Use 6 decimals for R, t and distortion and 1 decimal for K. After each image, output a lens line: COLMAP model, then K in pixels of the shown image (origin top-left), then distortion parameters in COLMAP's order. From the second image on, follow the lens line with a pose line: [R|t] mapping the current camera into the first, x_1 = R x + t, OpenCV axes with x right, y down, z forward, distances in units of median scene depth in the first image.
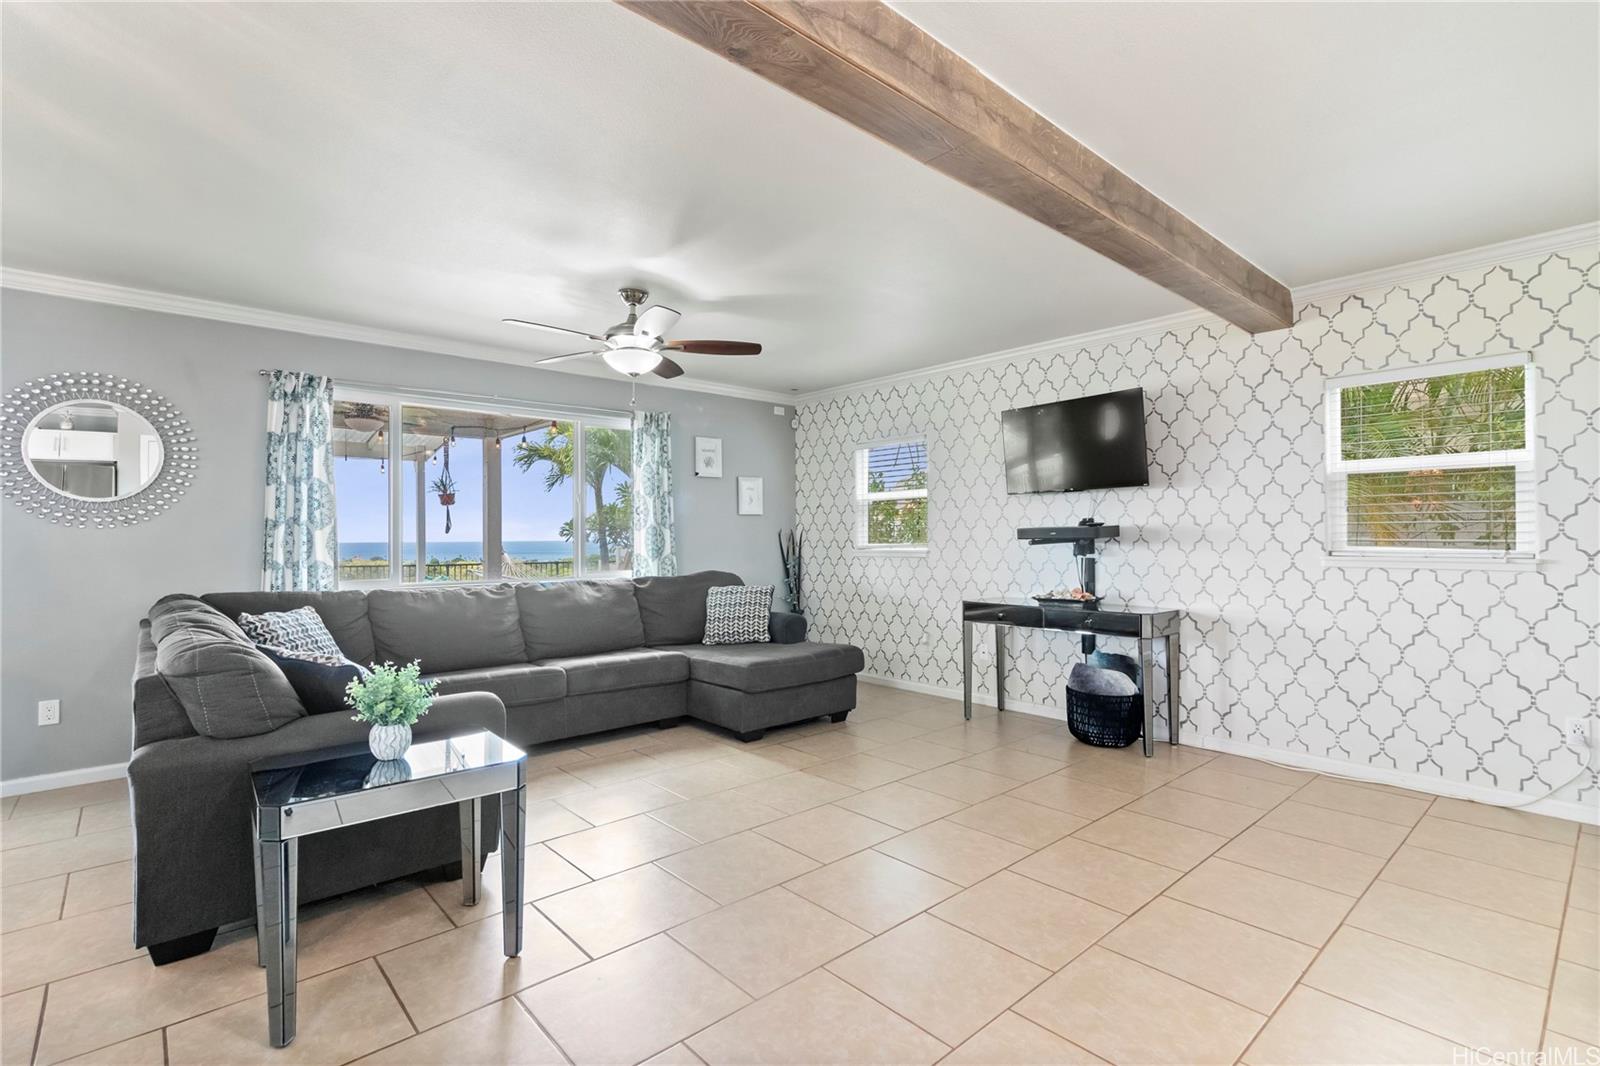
lens RADIAL K [[745.7, 0, 800.0], [0, 745.7, 533.0], [0, 0, 1]] dist [0.000311, 0.000270]
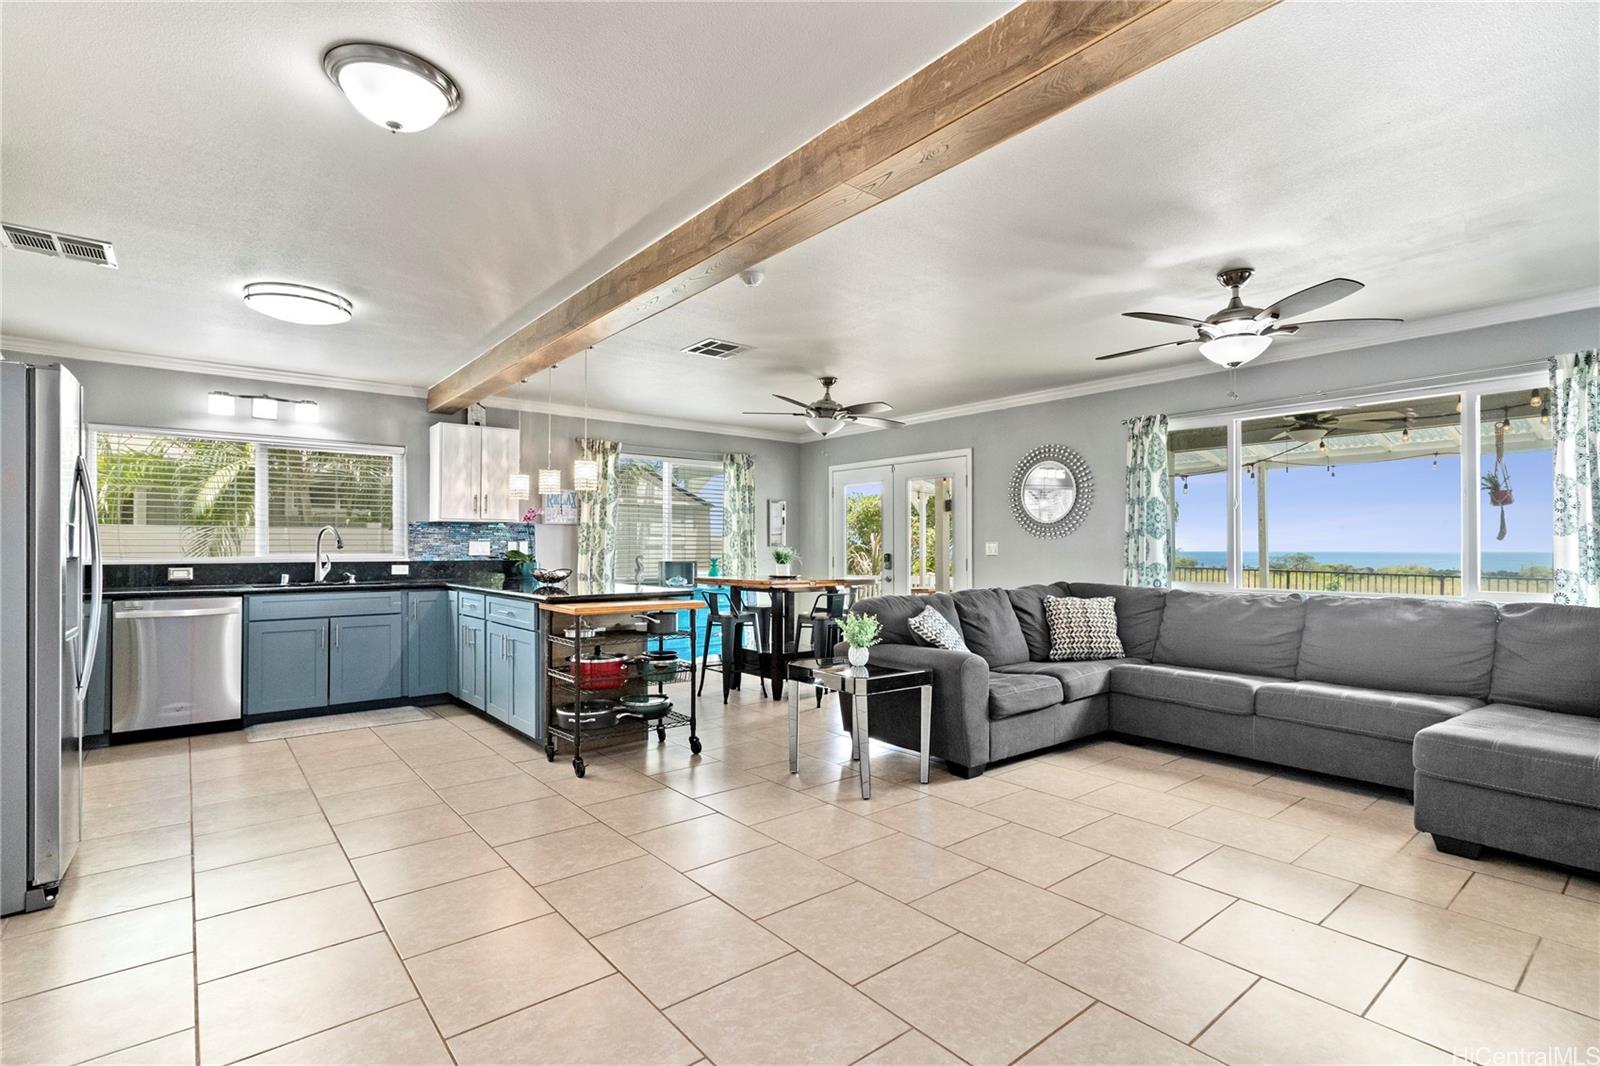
lens RADIAL K [[749.1, 0, 802.9], [0, 749.1, 543.2], [0, 0, 1]] dist [0.001480, 0.000145]
pose [[-0.042312, -0.001791, -0.999103, 0.614619], [0.005868, 0.999981, -0.002042, 0.002444], [0.999087, -0.005949, -0.042301, 0.449439]]
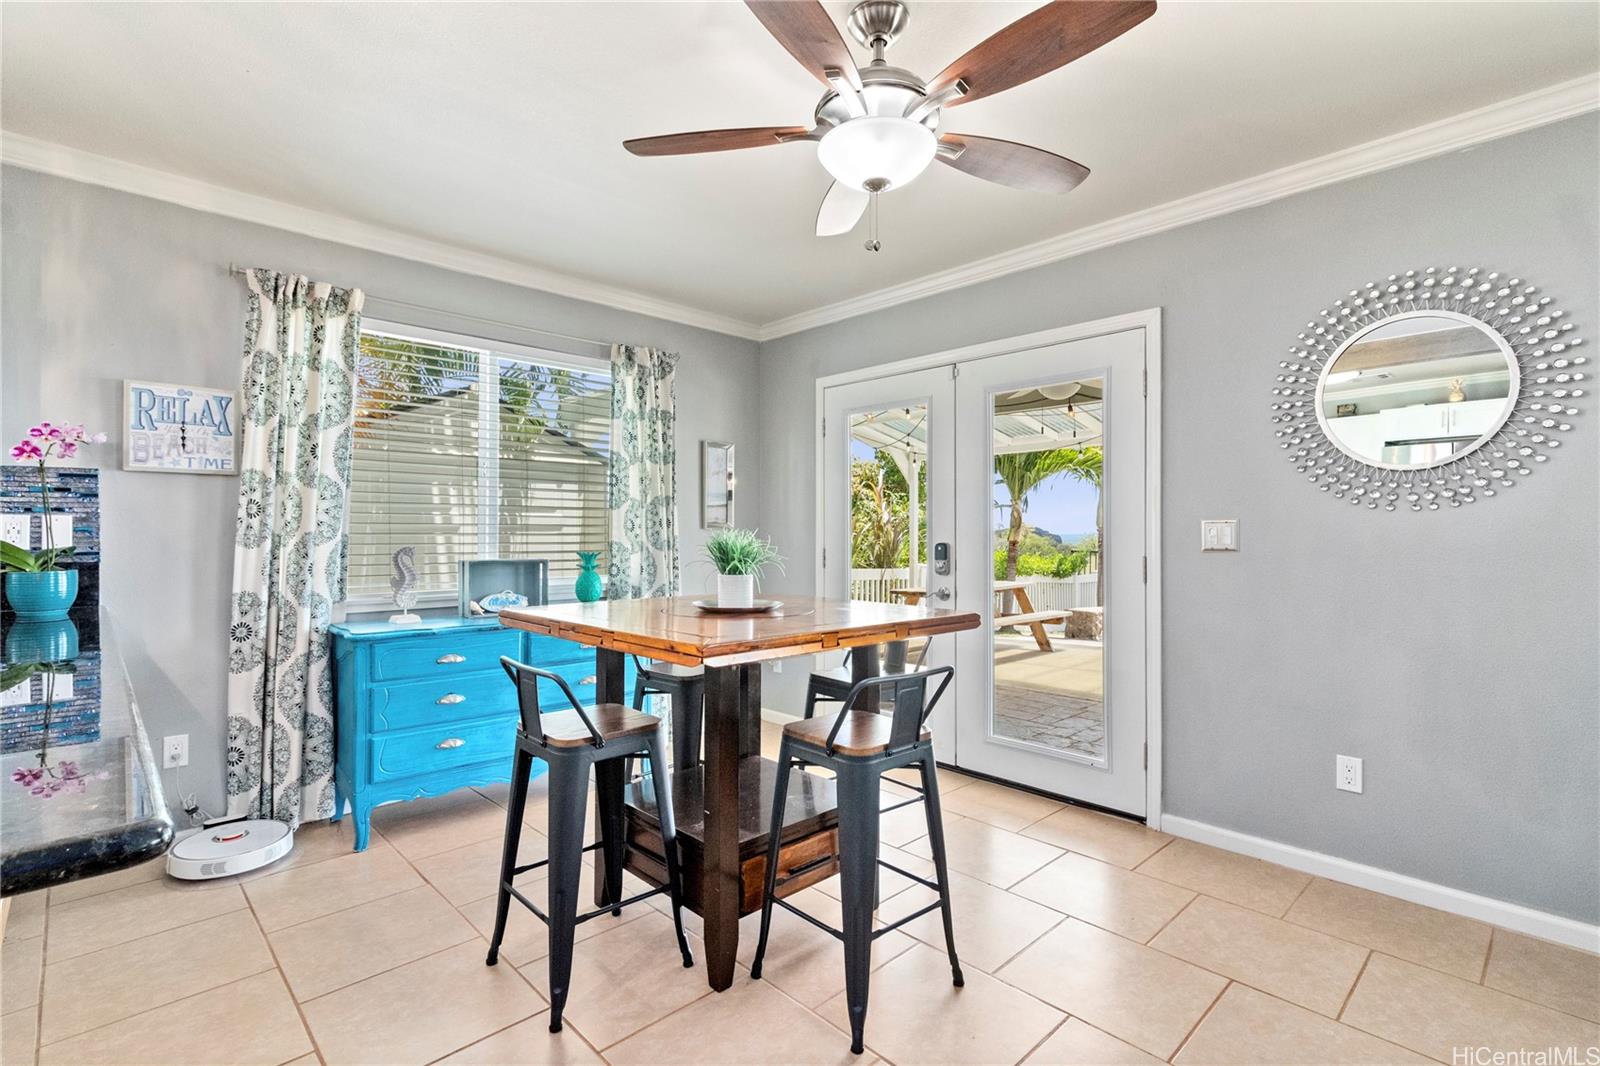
lens RADIAL K [[745.7, 0, 800.0], [0, 745.7, 533.0], [0, 0, 1]] dist [0.000311, 0.000270]
pose [[0.035040, 0.007689, -0.999356, -0.265380], [0.004108, 0.999961, 0.007837, 0.004818], [0.999377, -0.004380, 0.035007, 0.379095]]
